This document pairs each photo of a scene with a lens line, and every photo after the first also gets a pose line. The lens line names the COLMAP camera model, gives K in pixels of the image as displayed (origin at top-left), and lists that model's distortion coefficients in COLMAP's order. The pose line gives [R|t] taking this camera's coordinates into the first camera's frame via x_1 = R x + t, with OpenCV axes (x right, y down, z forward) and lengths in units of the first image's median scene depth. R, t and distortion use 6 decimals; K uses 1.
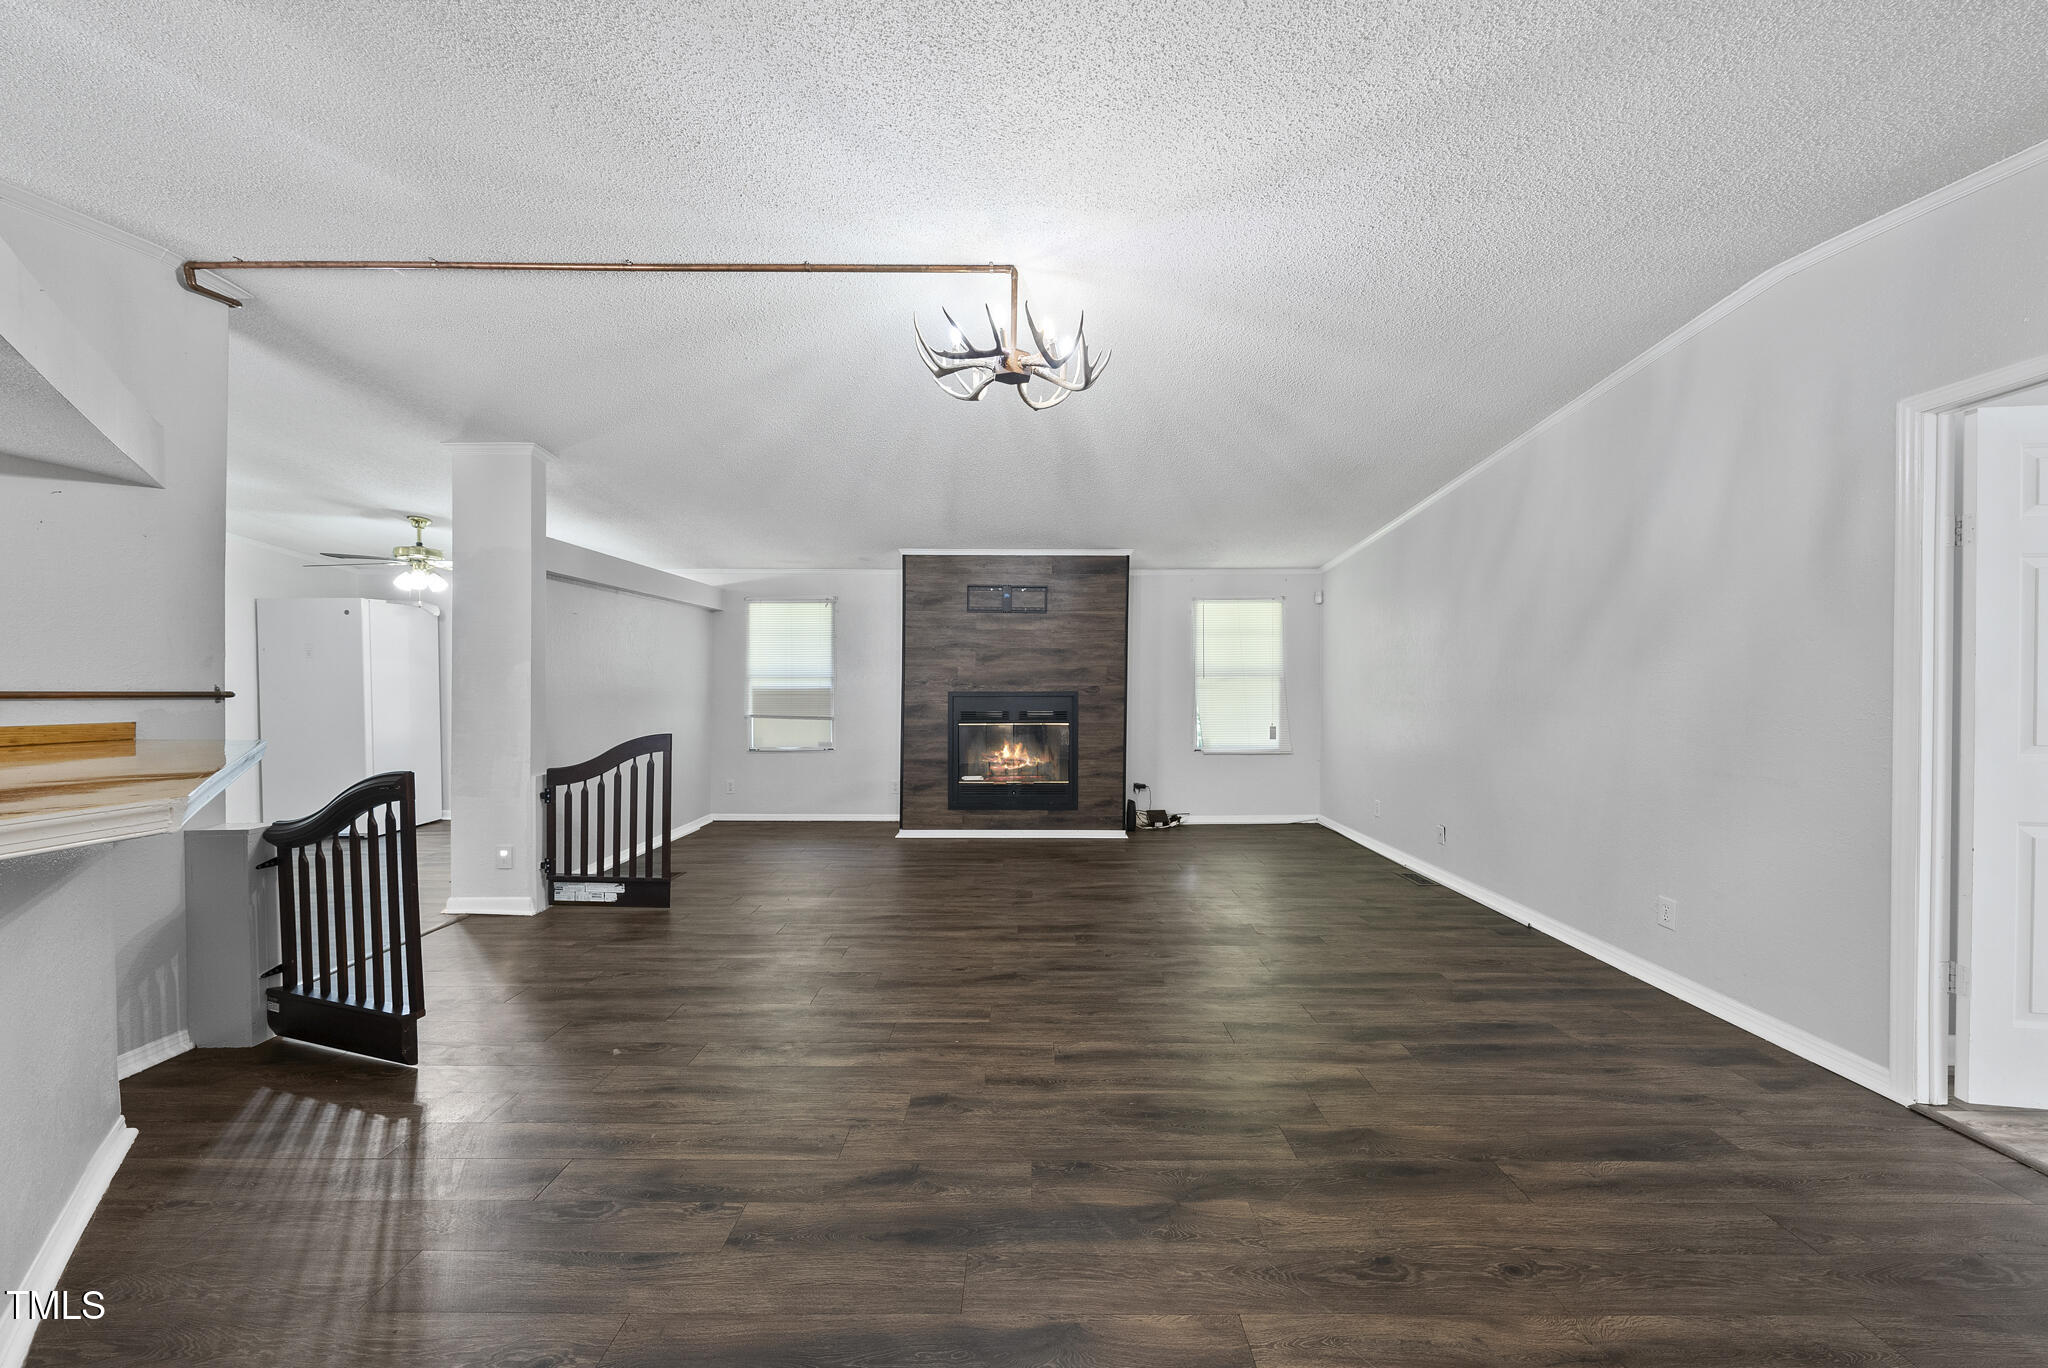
lens RADIAL K [[708.3, 0, 1025.6], [0, 708.3, 687.7], [0, 0, 1]] dist [-0.001294, 0.000149]
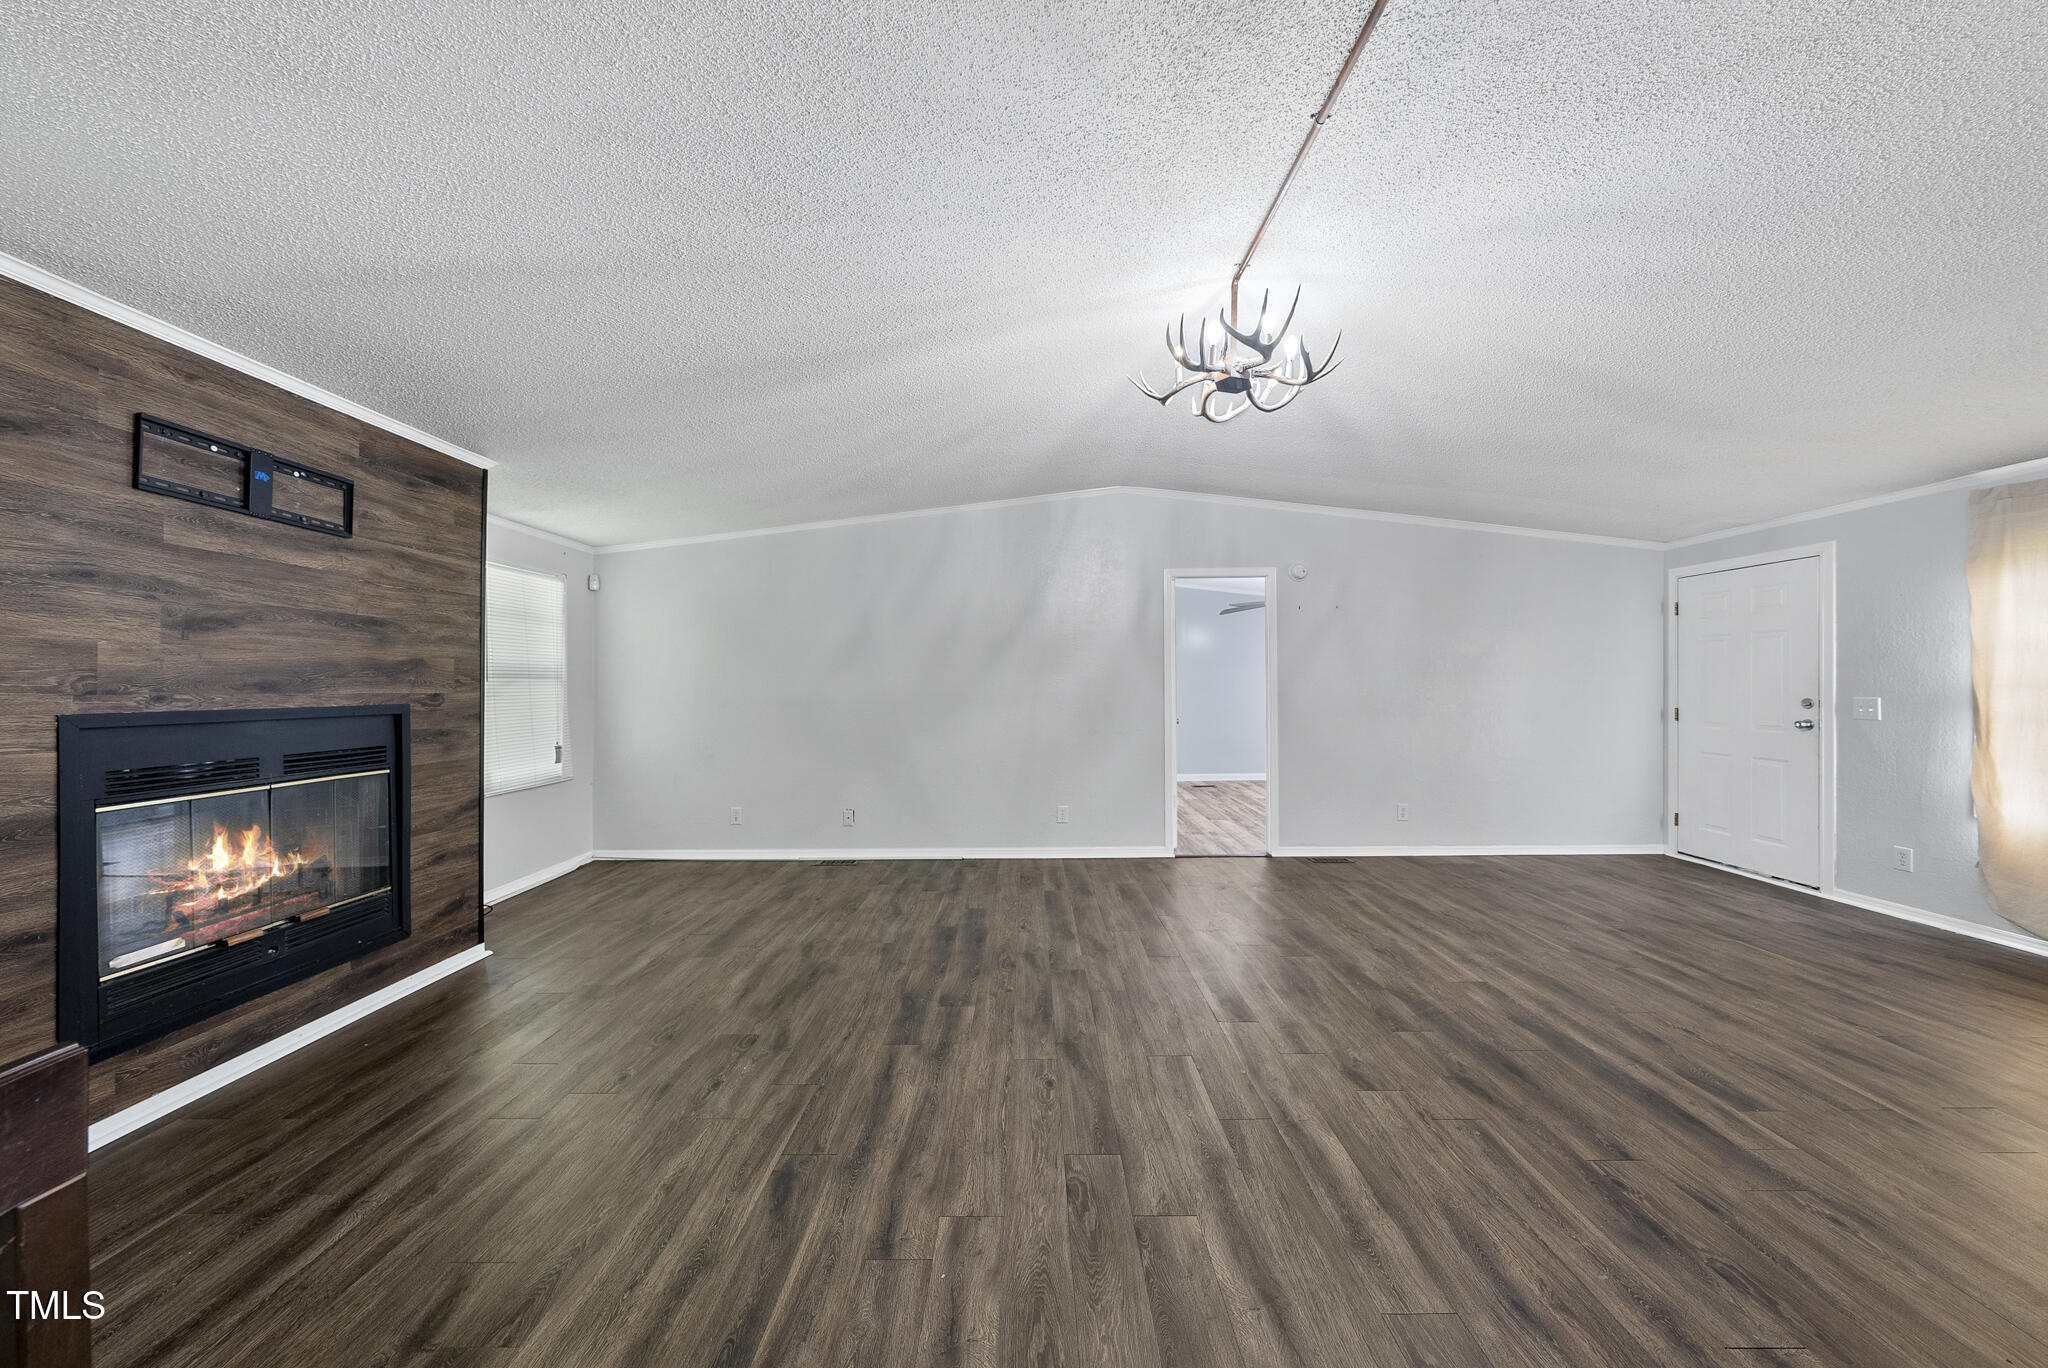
lens RADIAL K [[708.3, 0, 1025.7], [0, 708.3, 685.0], [0, 0, 1]] dist [-0.001294, 0.000149]
pose [[-0.009598, 0.002688, 0.999950, -0.441842], [0.012410, 0.999920, -0.002569, -0.001879], [-0.999877, 0.012384, -0.009631, 0.559048]]
